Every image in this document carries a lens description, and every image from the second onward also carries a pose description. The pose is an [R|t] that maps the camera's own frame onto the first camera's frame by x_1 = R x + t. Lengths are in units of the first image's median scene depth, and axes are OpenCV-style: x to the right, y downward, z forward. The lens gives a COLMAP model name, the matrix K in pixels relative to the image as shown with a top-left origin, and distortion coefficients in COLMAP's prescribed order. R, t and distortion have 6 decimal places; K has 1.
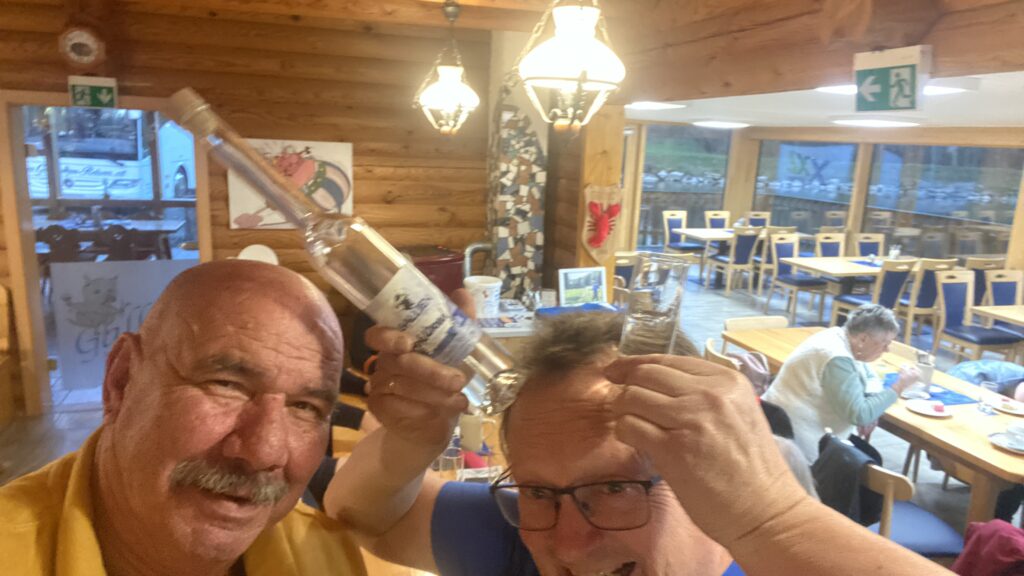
lens RADIAL K [[698.8, 0, 512.0], [0, 698.8, 288.0], [0, 0, 1]] dist [0.096798, -0.001572]
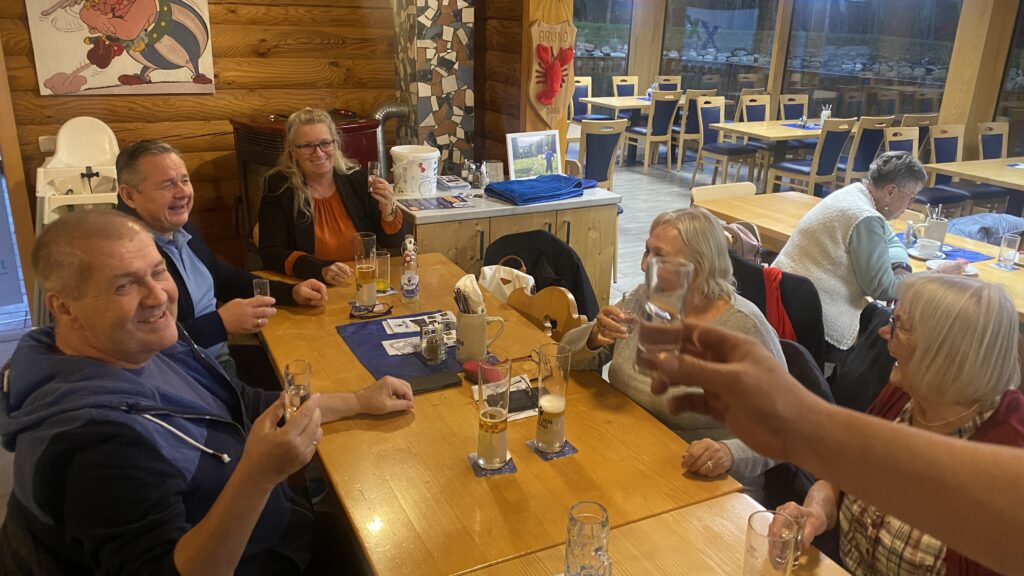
lens RADIAL K [[803.5, 0, 512.0], [0, 803.5, 288.0], [0, 0, 1]] dist [0.058365, -0.005629]
pose [[0.984083, -0.070826, 0.162985, -0.077162], [0.048636, 0.989471, 0.136317, 0.019862], [-0.170924, -0.126220, 0.977166, 0.082421]]
